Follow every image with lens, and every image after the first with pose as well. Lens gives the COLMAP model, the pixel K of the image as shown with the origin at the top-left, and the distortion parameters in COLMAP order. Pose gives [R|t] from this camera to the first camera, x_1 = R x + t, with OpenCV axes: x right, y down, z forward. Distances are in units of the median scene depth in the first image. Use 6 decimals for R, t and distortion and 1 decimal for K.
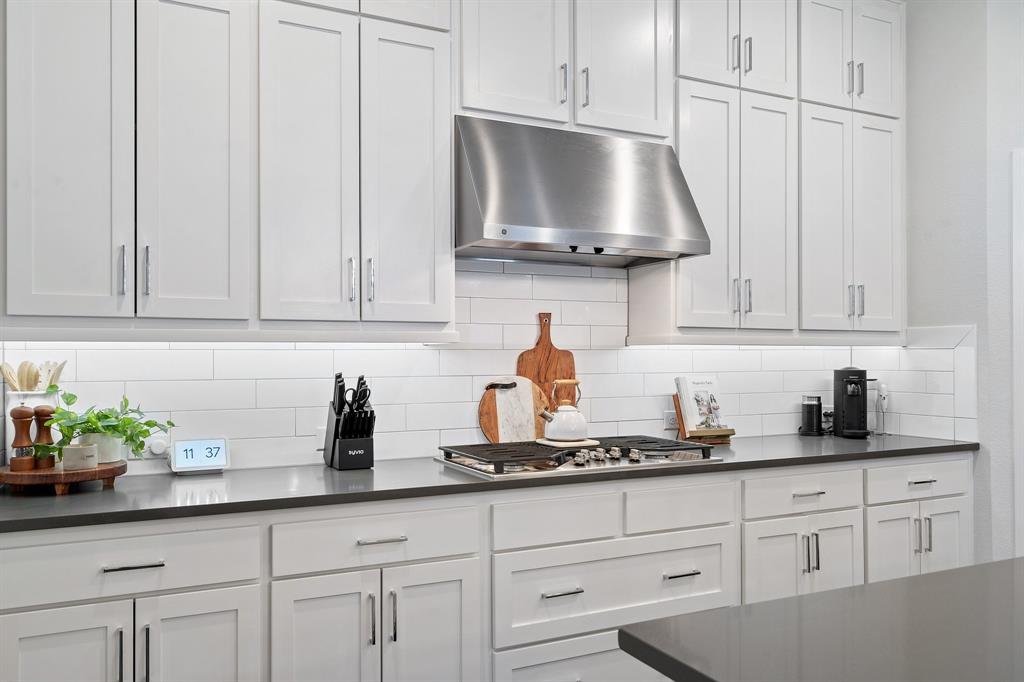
lens RADIAL K [[785.0, 0, 502.9], [0, 785.0, 358.3], [0, 0, 1]] dist [0.007380, 0.003106]
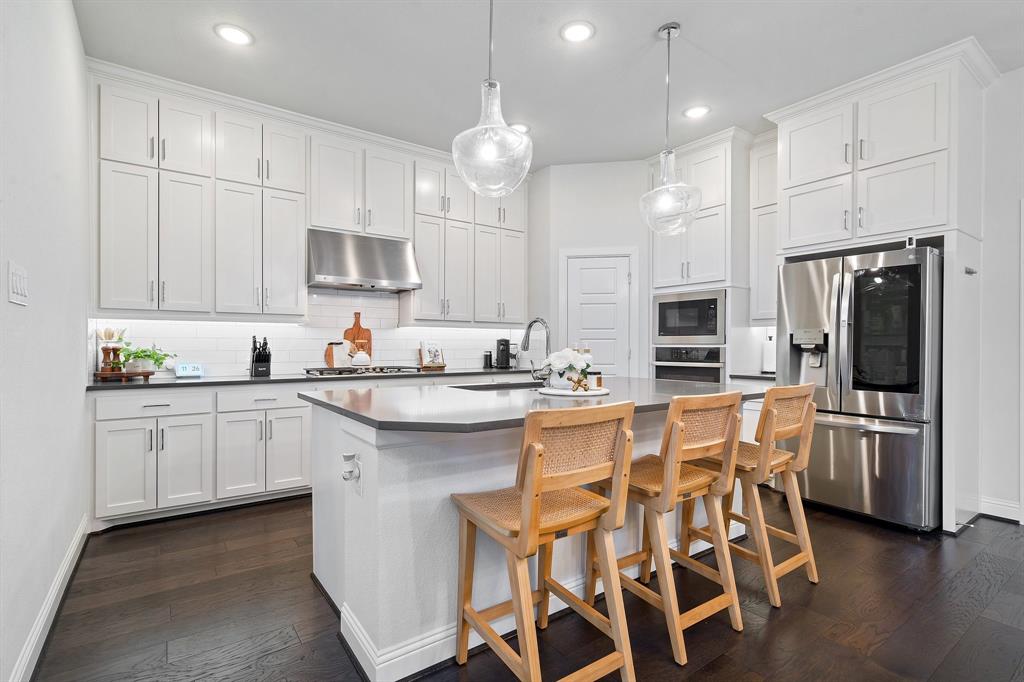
lens RADIAL K [[490.6, 0, 509.3], [0, 490.6, 348.1], [0, 0, 1]] dist [0.004157, 0.001437]
pose [[0.985720, 0.004714, 0.168326, 0.256595], [-0.005445, 0.999978, 0.003885, 0.039831], [-0.168304, -0.004746, 0.985724, -0.505746]]
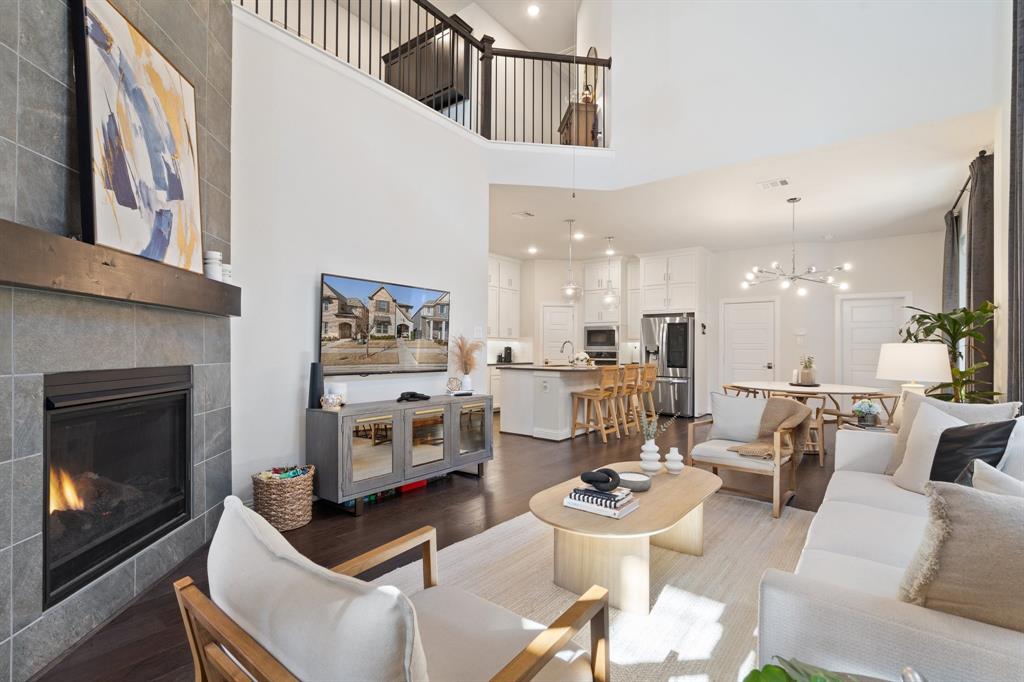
lens RADIAL K [[468.7, 0, 504.2], [0, 468.7, 344.5], [0, 0, 1]] dist [-0.003164, -0.000296]
pose [[0.903147, 0.017353, 0.428980, -0.833973], [-0.011344, 0.999798, -0.016562, 0.051962], [-0.429181, 0.010092, 0.903162, -1.611917]]
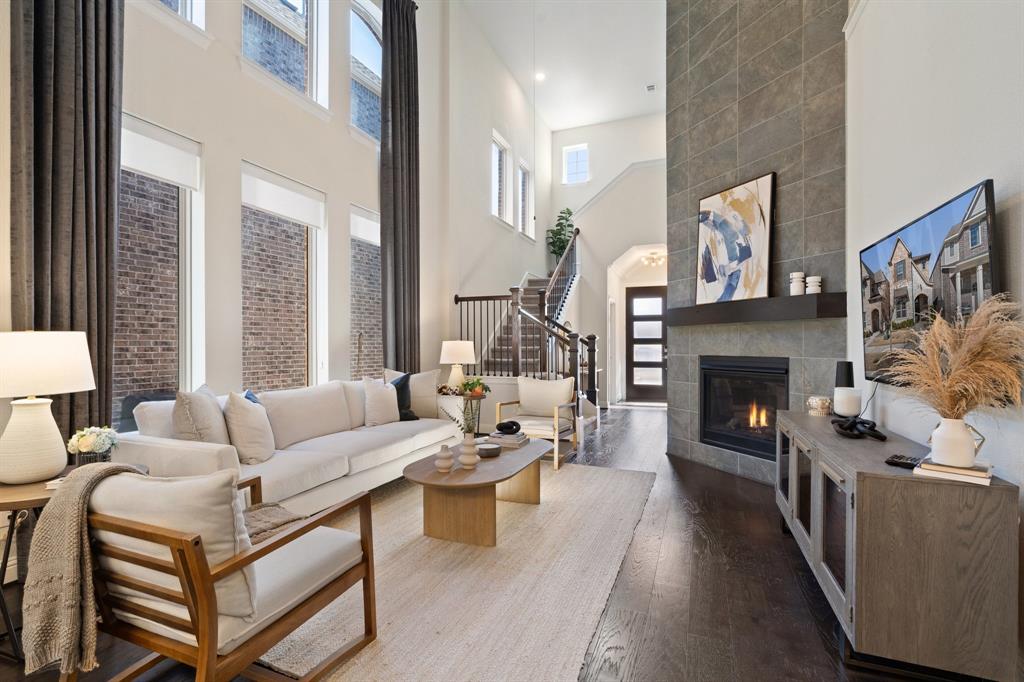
lens RADIAL K [[468.7, 0, 511.2], [0, 468.7, 342.5], [0, 0, 1]] dist [-0.003164, -0.000296]
pose [[-0.739183, -0.000238, -0.673505, 0.379663], [0.000917, 0.999999, -0.001361, 0.044043], [0.673504, -0.001623, -0.739181, -0.173619]]
